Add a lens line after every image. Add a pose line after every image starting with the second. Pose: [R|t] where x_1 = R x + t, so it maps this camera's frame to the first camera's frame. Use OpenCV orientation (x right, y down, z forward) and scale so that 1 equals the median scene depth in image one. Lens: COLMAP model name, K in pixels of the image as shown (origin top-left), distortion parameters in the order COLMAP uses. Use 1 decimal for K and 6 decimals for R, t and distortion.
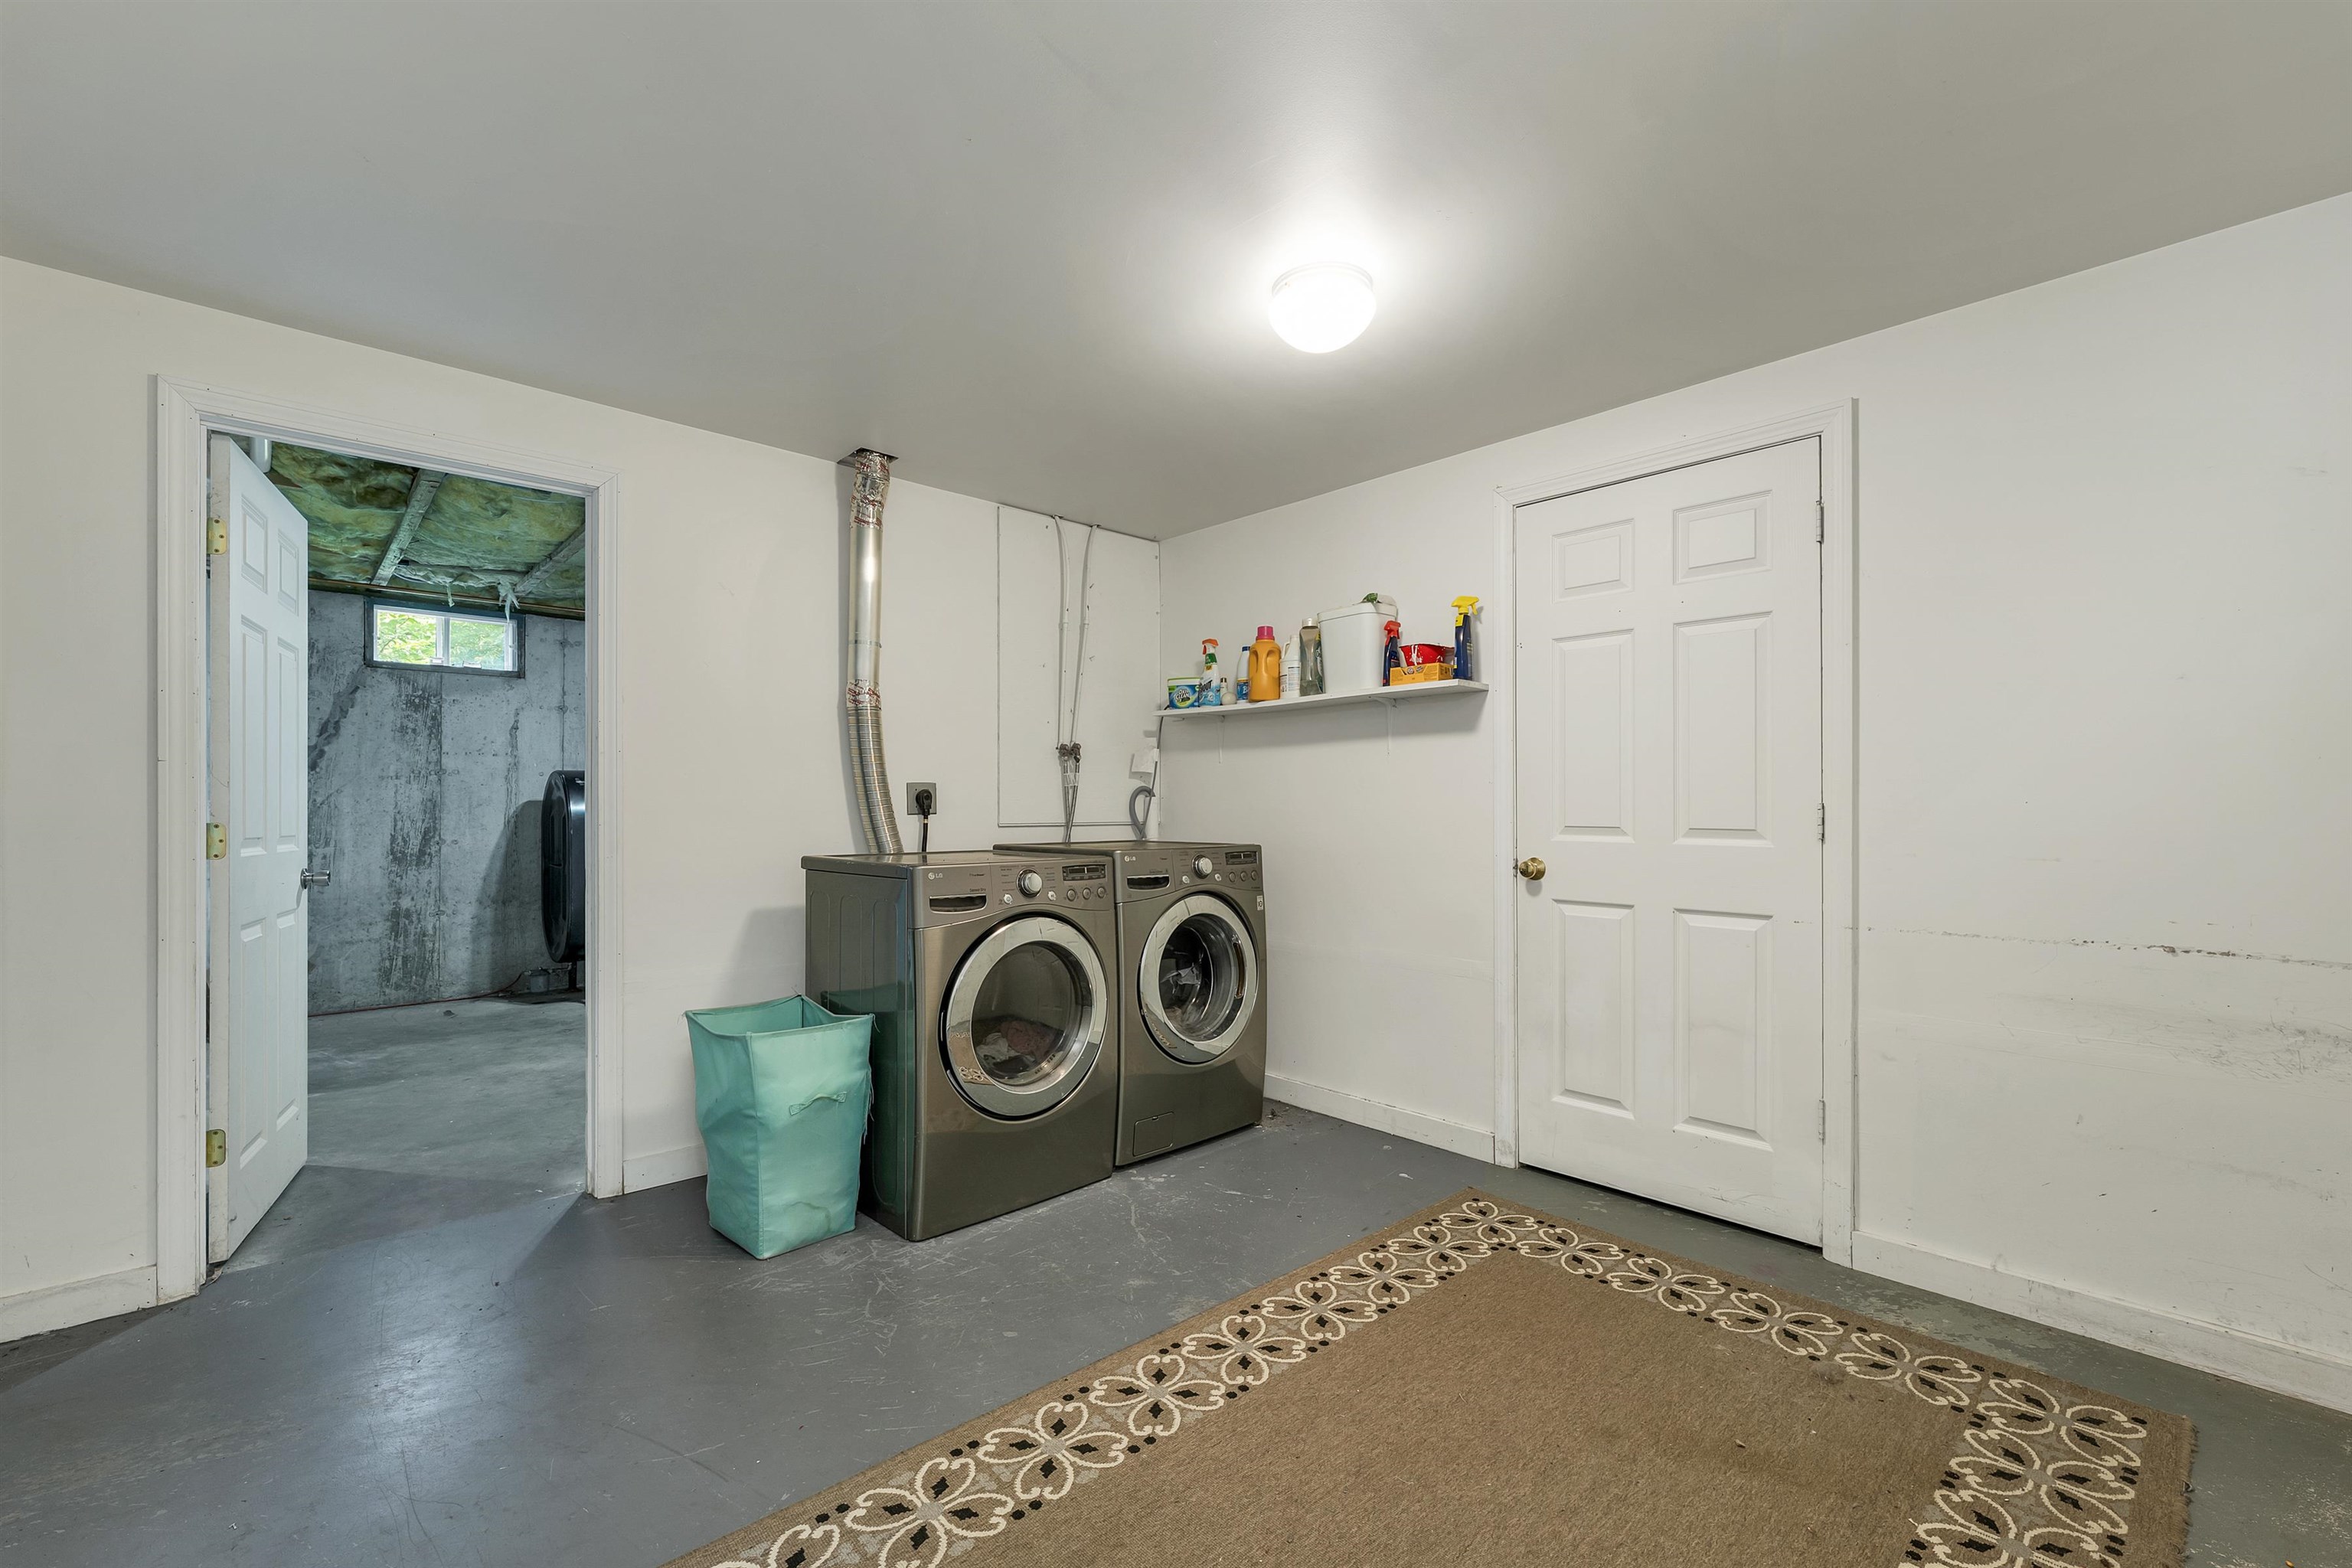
lens RADIAL K [[1015.0, 0, 1171.9], [0, 1015.0, 794.7], [0, 0, 1]] dist [-0.004527, -0.000317]
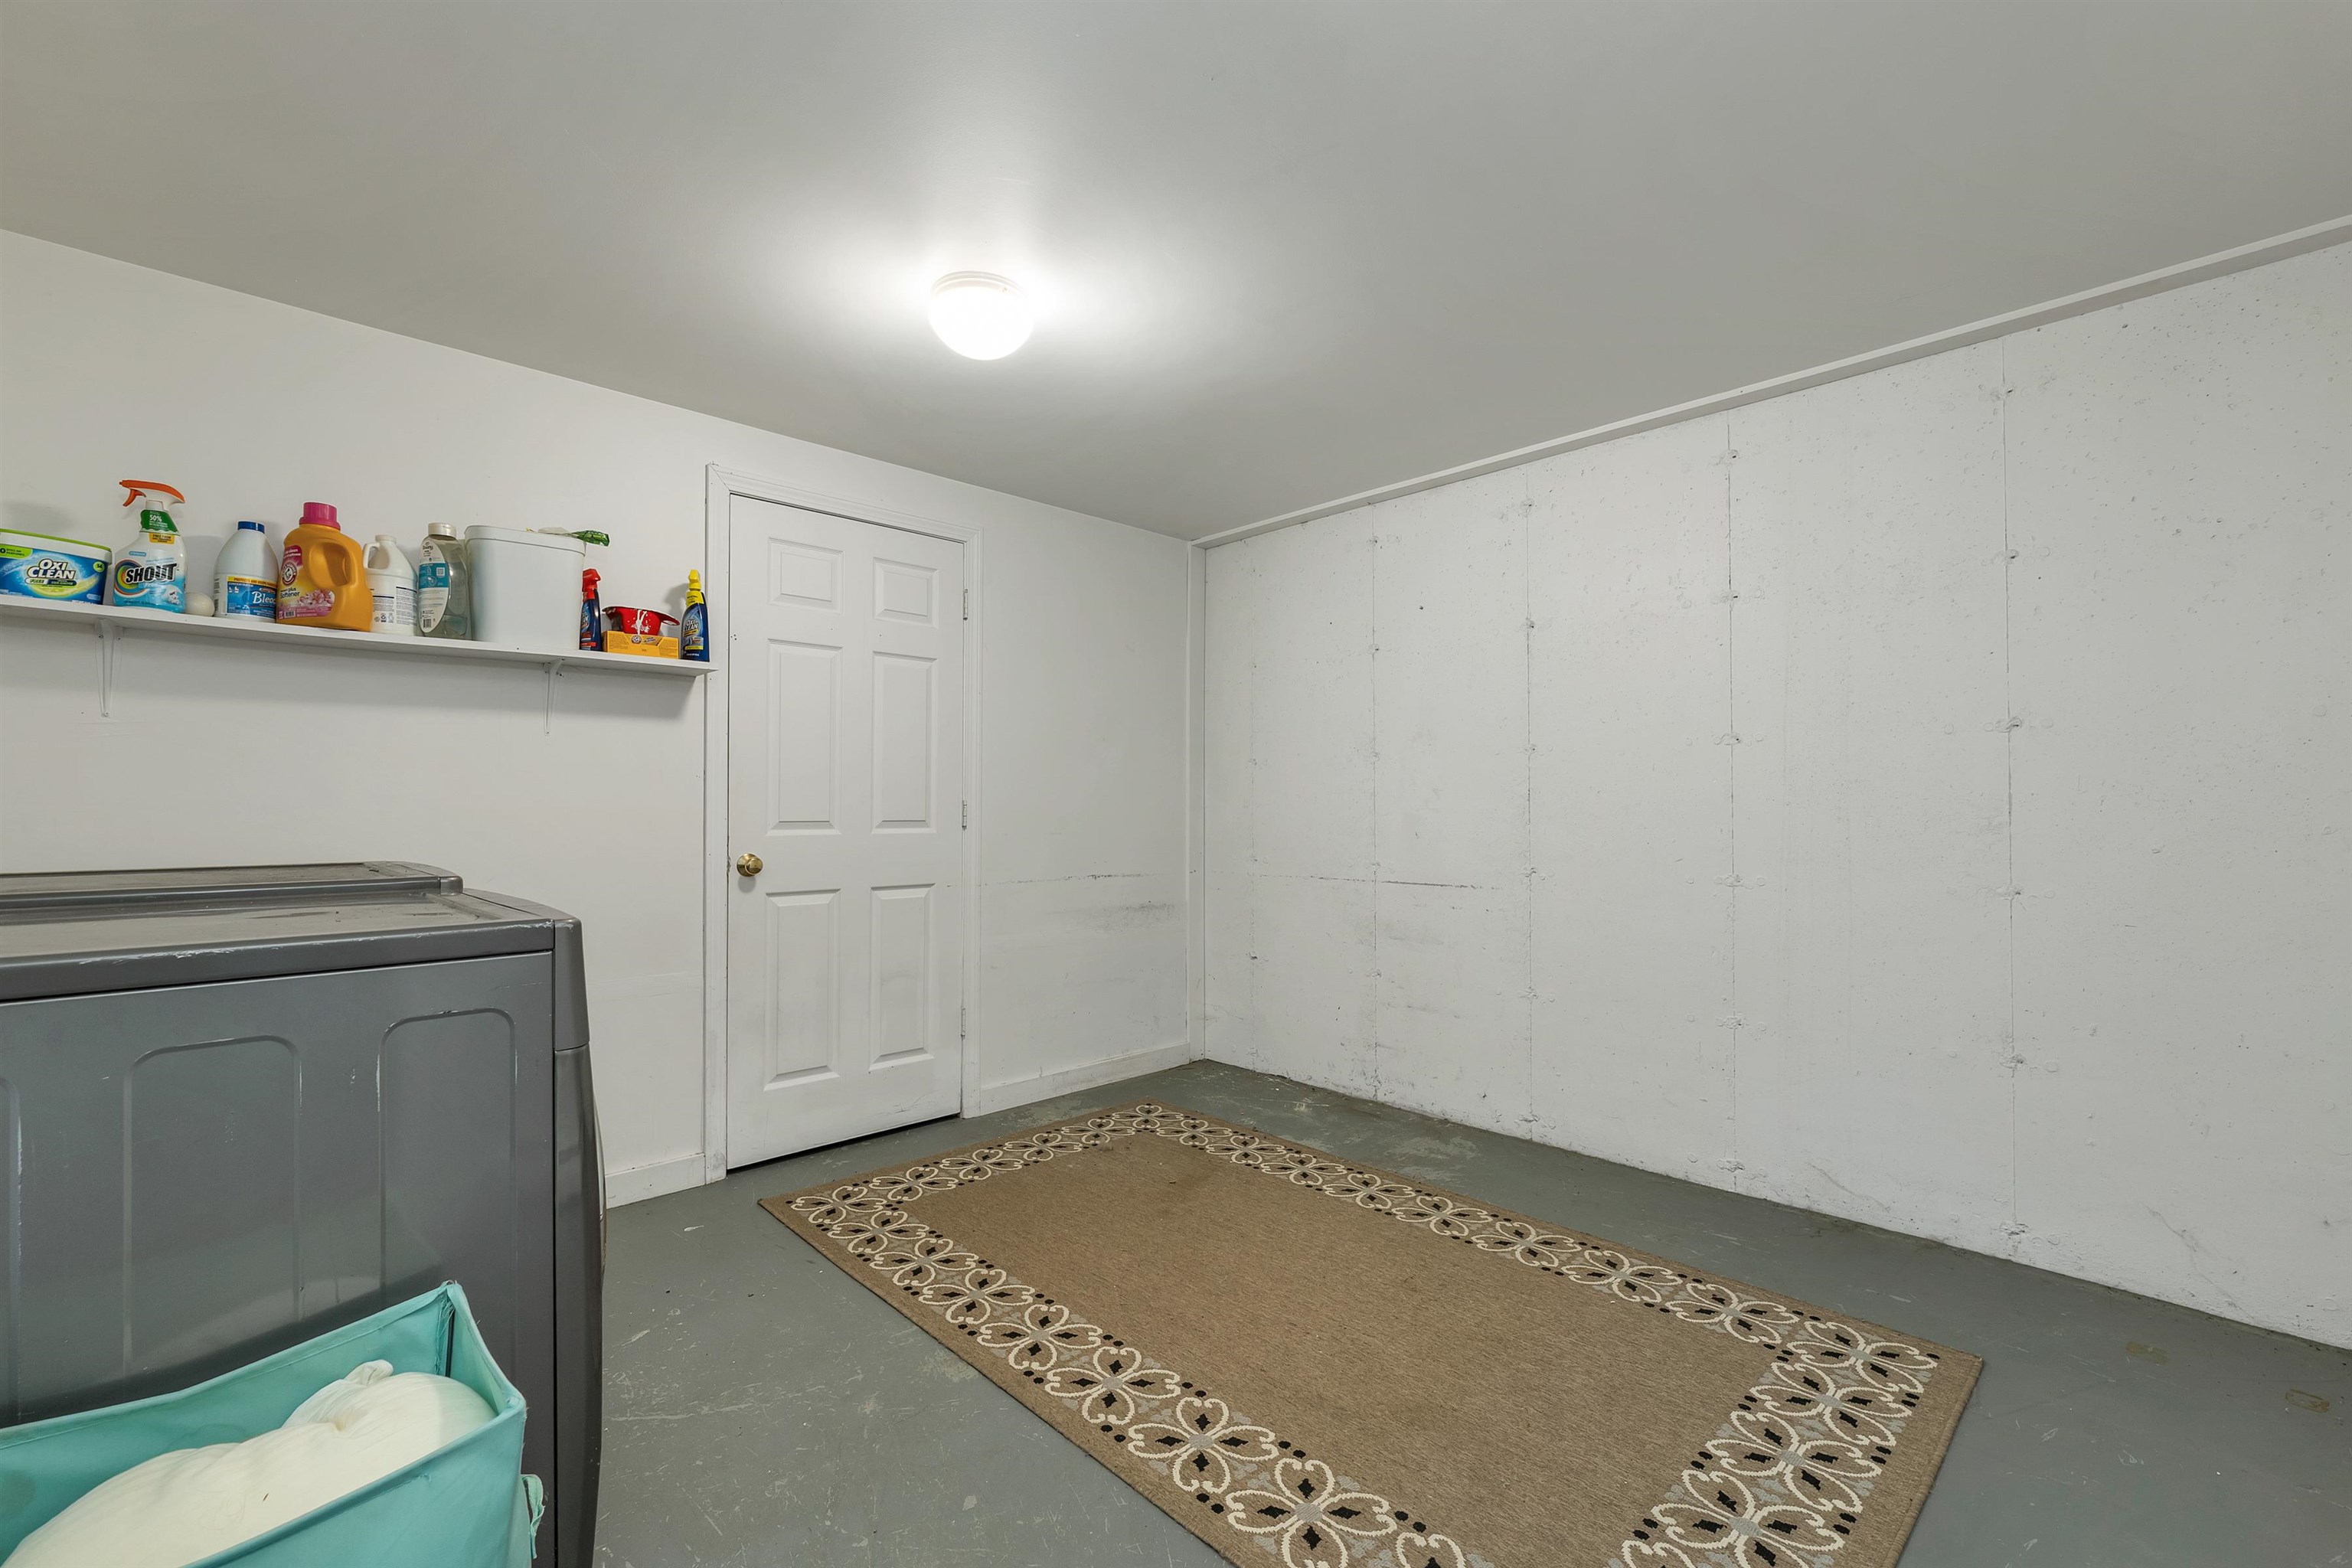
lens RADIAL K [[994.6, 0, 1172.4], [0, 994.6, 799.1], [0, 0, 1]] dist [-0.002154, 0.000248]
pose [[-0.040833, 0.010337, 0.999112, -0.651654], [-0.009338, 0.999899, -0.010727, 0.015254], [-0.999122, -0.009768, -0.040733, 0.641150]]
